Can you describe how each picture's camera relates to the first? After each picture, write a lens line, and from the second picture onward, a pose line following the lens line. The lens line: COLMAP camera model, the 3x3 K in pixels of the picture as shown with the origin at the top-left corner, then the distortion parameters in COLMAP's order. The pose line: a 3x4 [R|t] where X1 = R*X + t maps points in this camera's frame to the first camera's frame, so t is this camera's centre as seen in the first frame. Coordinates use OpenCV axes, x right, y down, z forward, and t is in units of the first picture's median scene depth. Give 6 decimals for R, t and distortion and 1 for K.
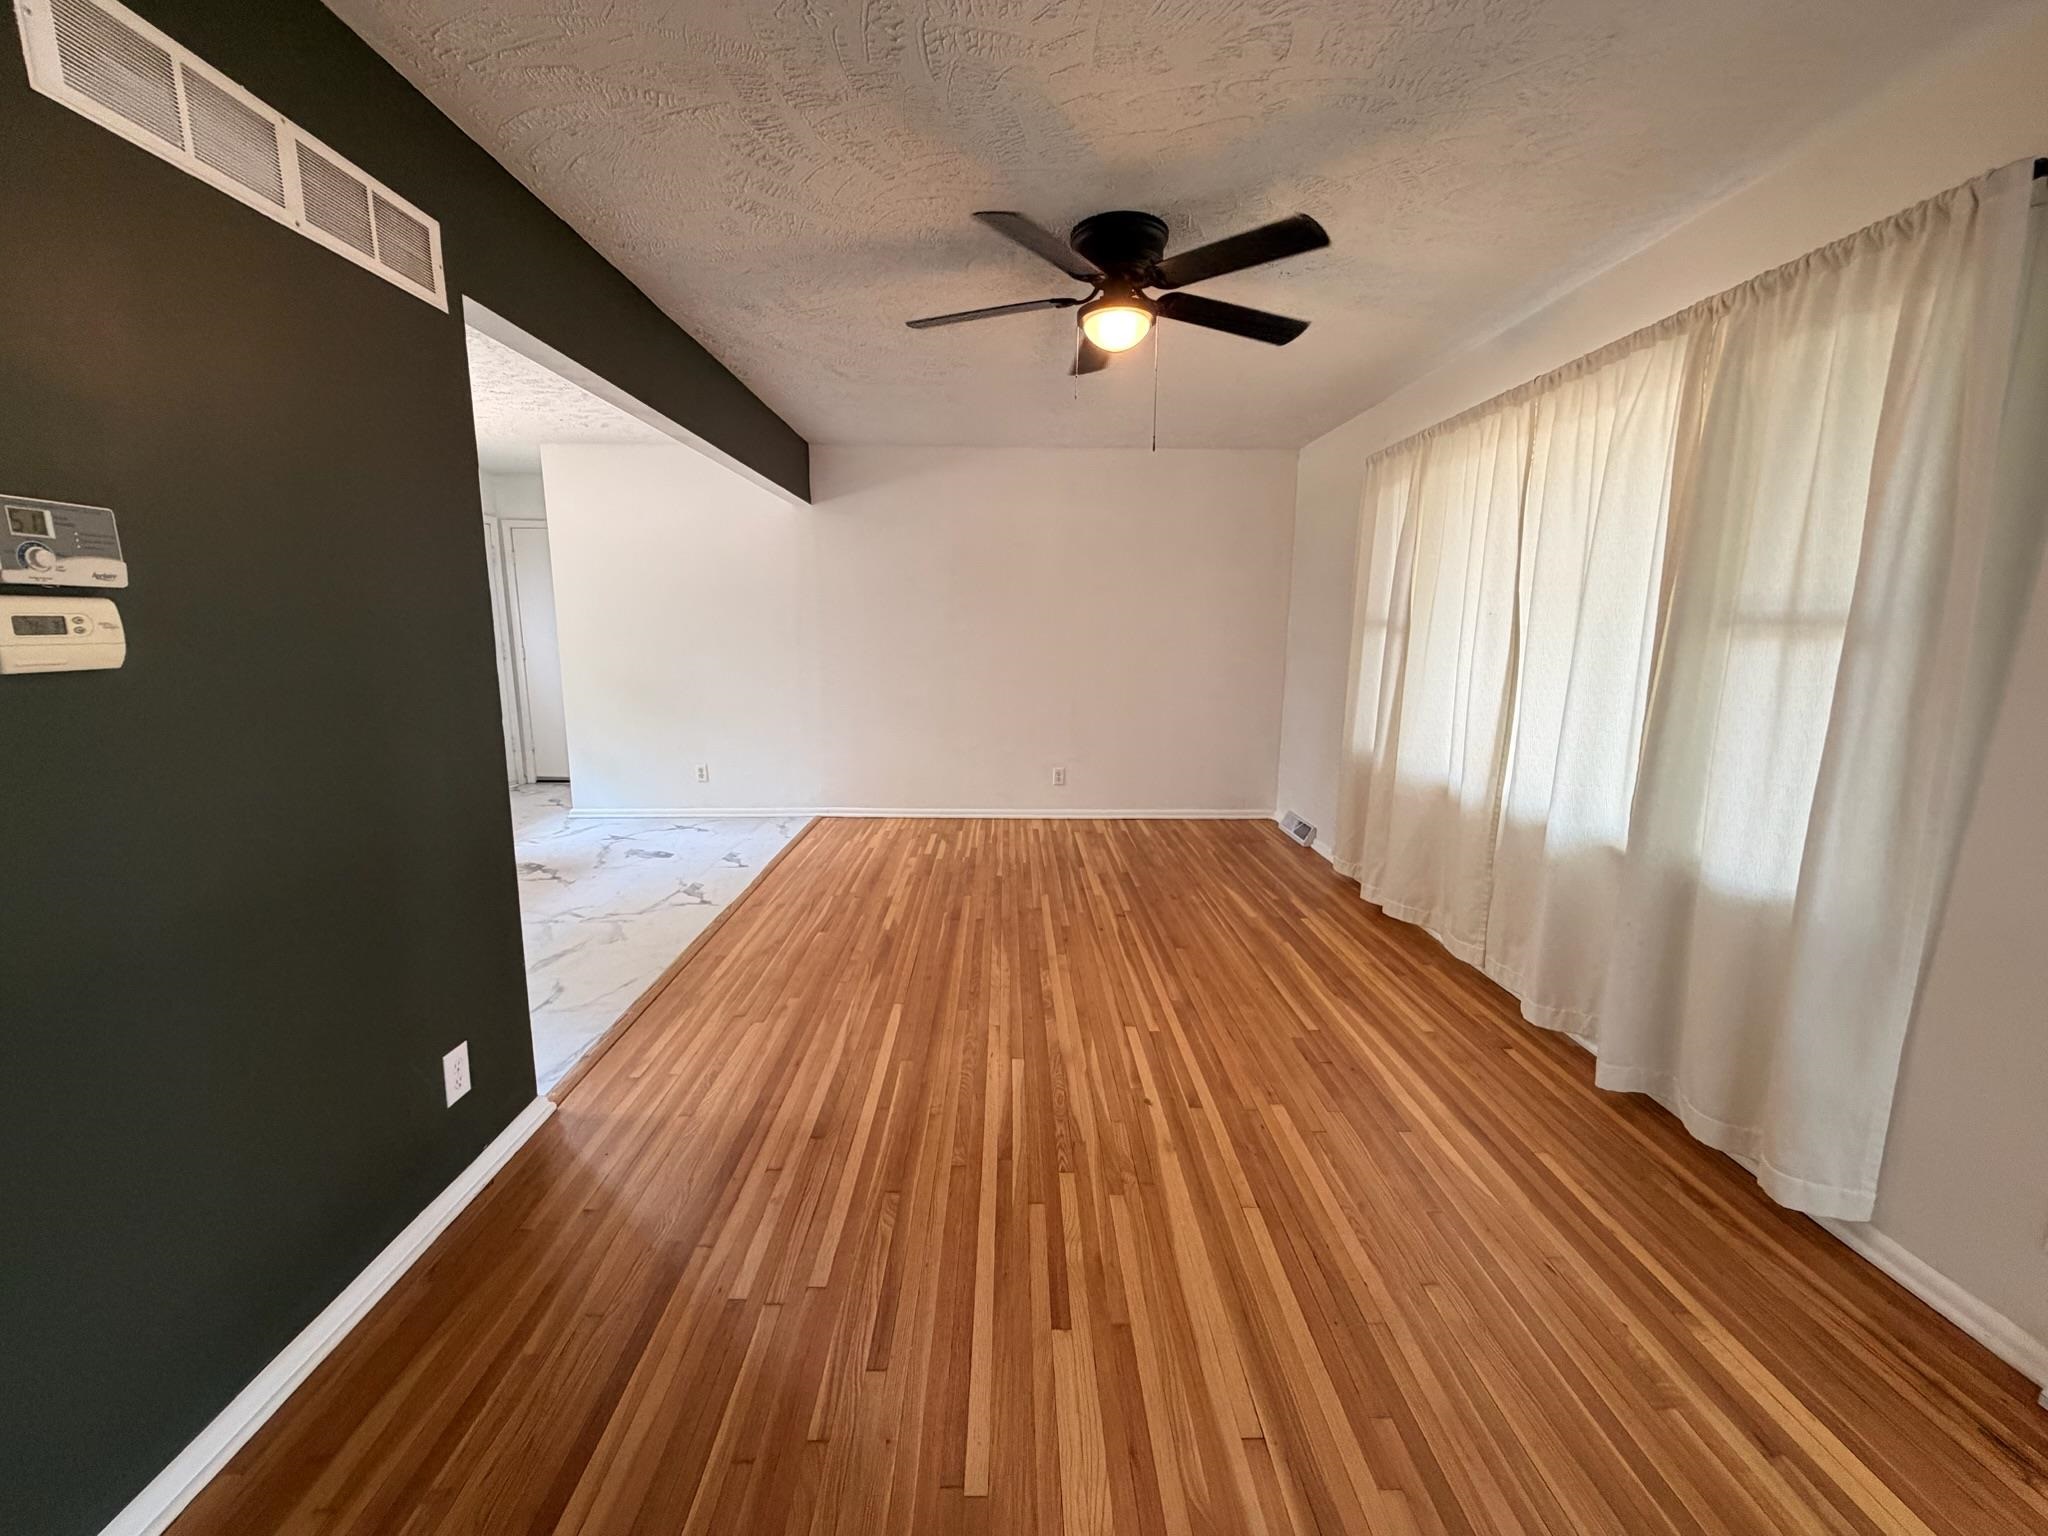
lens RADIAL K [[818.0, 0, 1019.3], [0, 818.0, 766.7], [0, 0, 1]] dist [-0.001495, 0.000334]
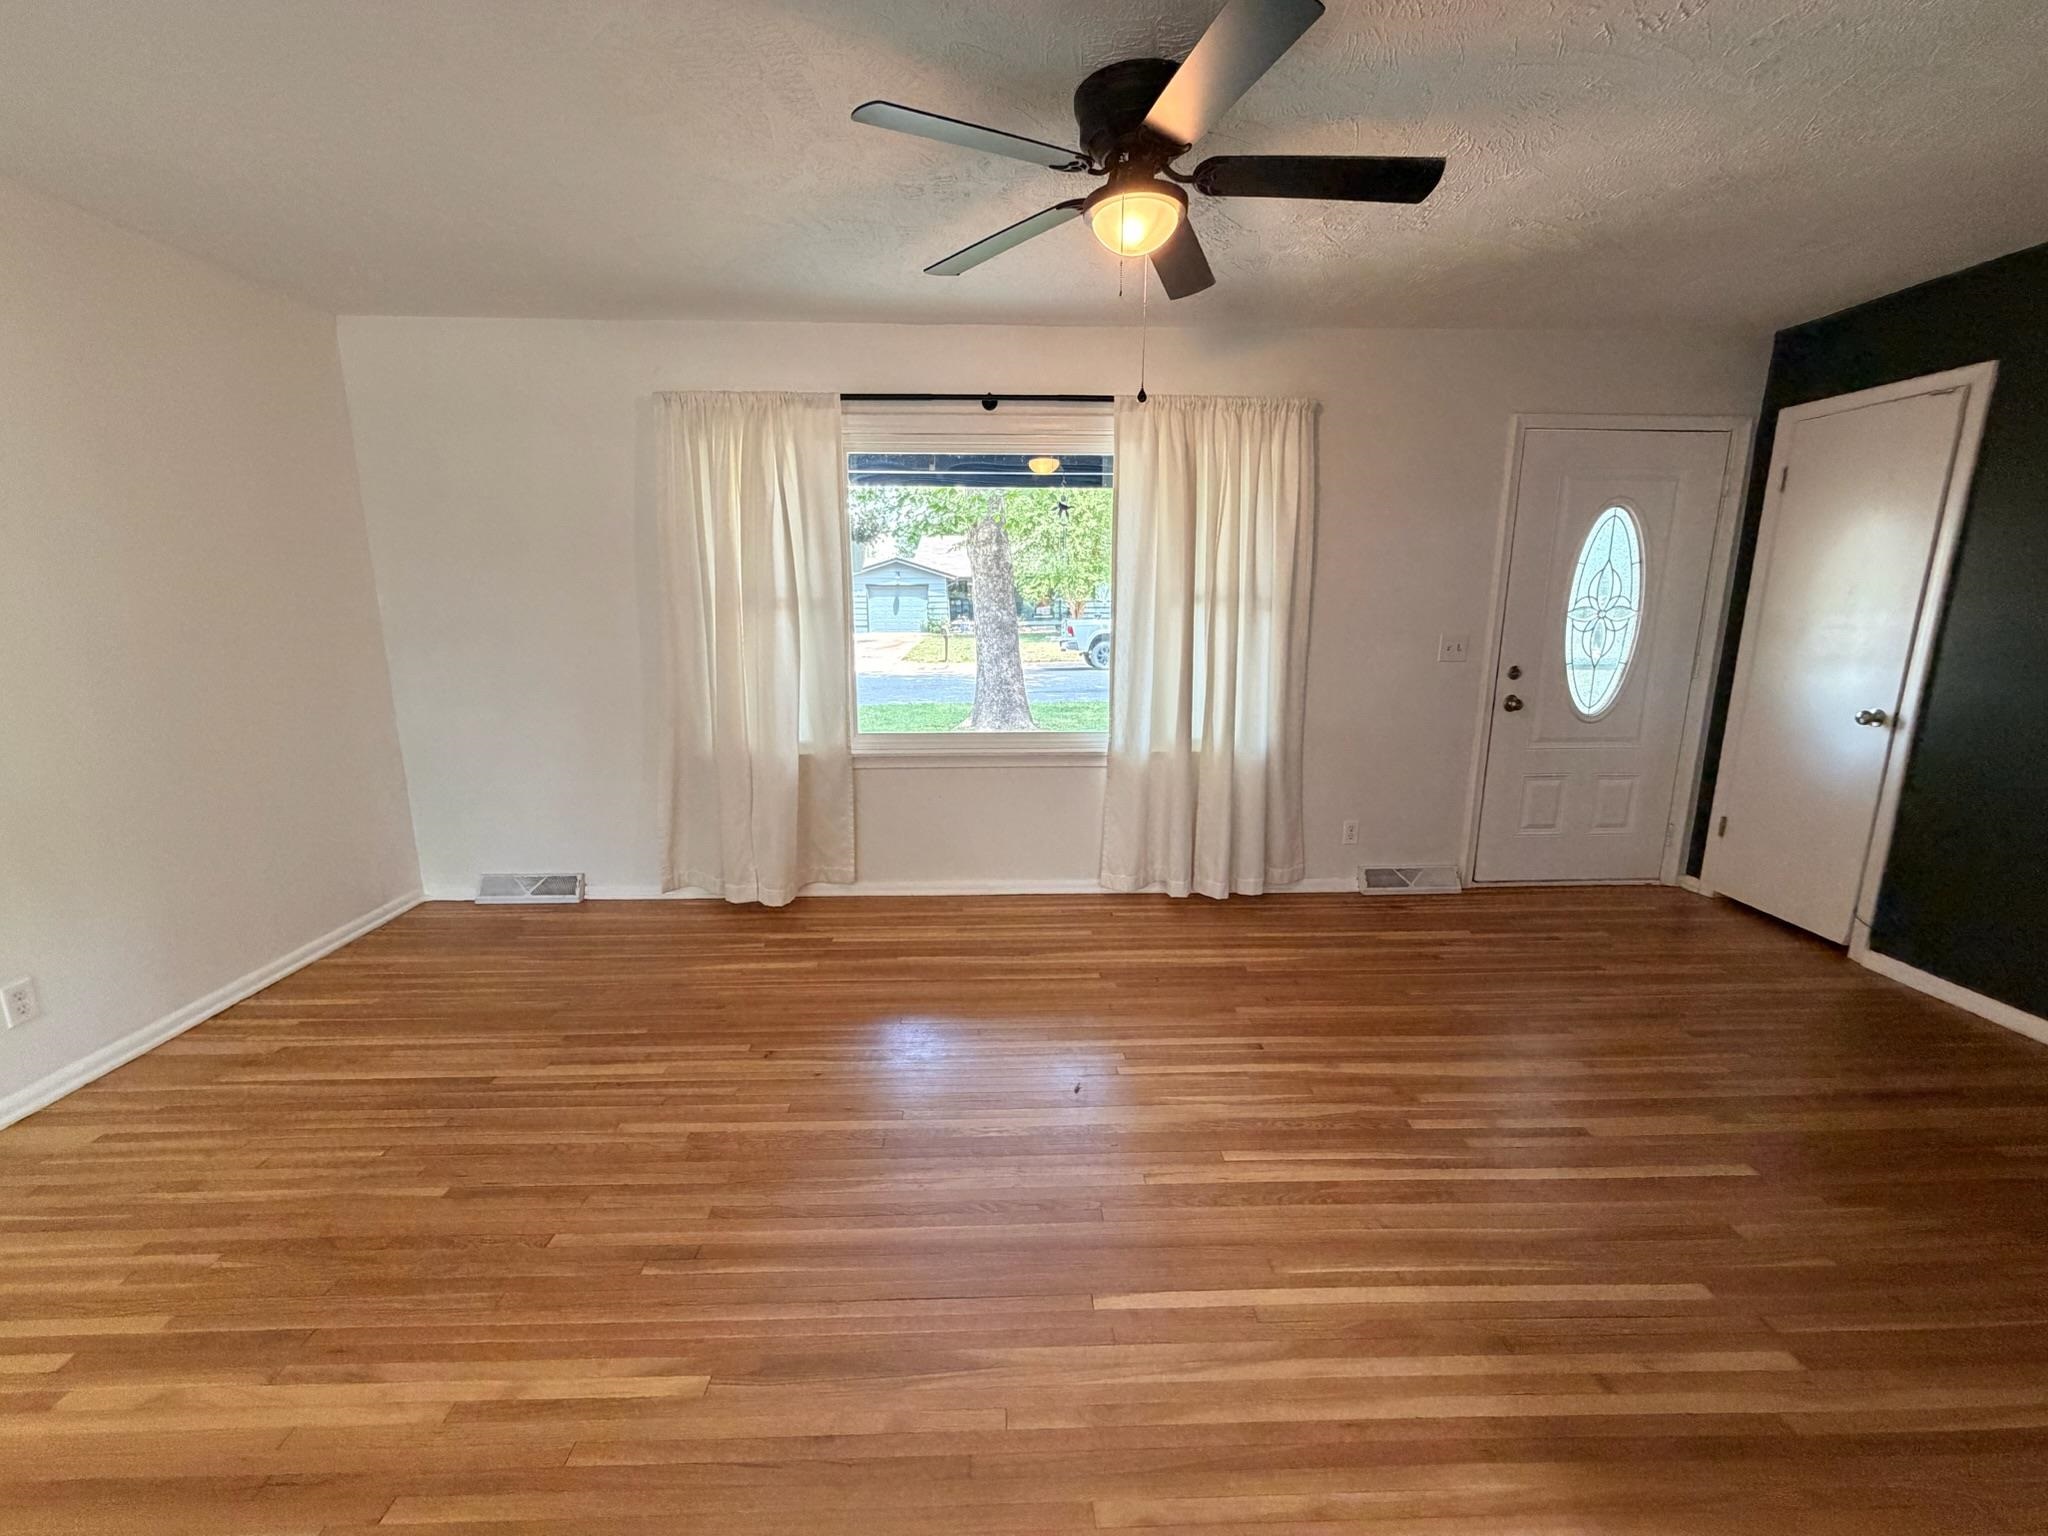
lens RADIAL K [[818.0, 0, 1019.3], [0, 818.0, 766.7], [0, 0, 1]] dist [-0.001495, 0.000334]
pose [[-0.021652, -0.212241, 0.976978, -0.553536], [0.171331, 0.961963, 0.212776, -0.169561], [-0.984976, 0.171993, 0.015535, 0.887683]]
